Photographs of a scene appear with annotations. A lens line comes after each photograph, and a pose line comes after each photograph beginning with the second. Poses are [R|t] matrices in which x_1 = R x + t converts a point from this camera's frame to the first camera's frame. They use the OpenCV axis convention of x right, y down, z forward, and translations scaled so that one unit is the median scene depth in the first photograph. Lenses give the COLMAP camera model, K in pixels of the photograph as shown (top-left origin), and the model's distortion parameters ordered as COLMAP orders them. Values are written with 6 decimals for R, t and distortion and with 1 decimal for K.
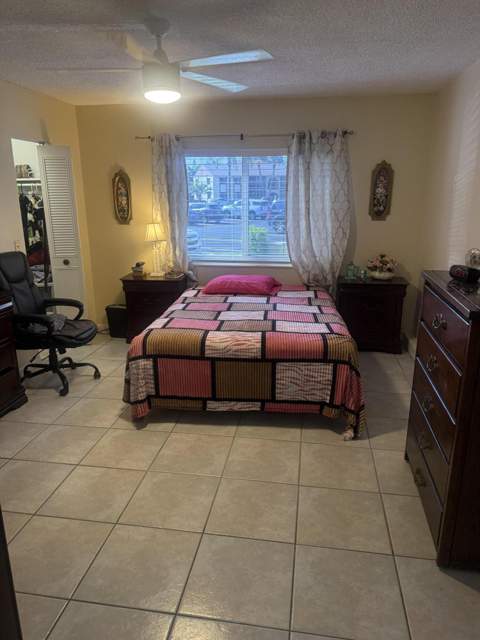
lens RADIAL K [[449.9, 0, 238.5], [0, 449.9, 324.2], [0, 0, 1]] dist [0.147639, -0.237614]
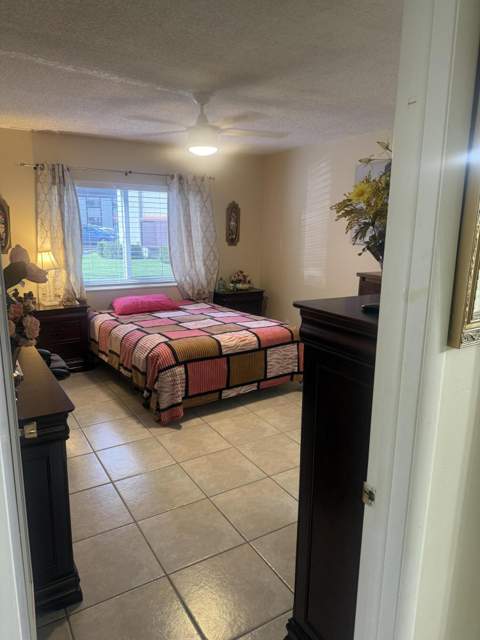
lens RADIAL K [[449.9, 0, 238.5], [0, 449.9, 324.2], [0, 0, 1]] dist [0.147639, -0.237614]
pose [[0.764428, -0.128509, 0.631771, -0.740228], [0.163288, 0.986574, 0.003105, -0.006645], [-0.623688, 0.100787, 0.775149, 0.002855]]
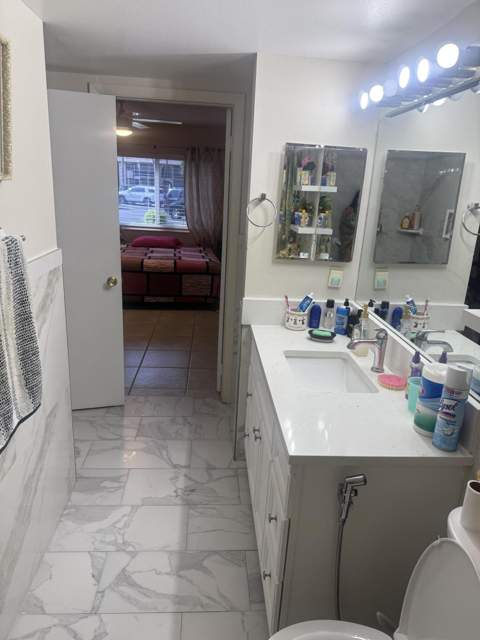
lens RADIAL K [[449.9, 0, 238.5], [0, 449.9, 324.2], [0, 0, 1]] dist [0.147639, -0.237614]
pose [[0.973852, -0.012823, 0.226820, -0.108269], [0.008276, 0.999745, 0.020989, 0.231361], [-0.227031, -0.018563, 0.973710, -0.825963]]
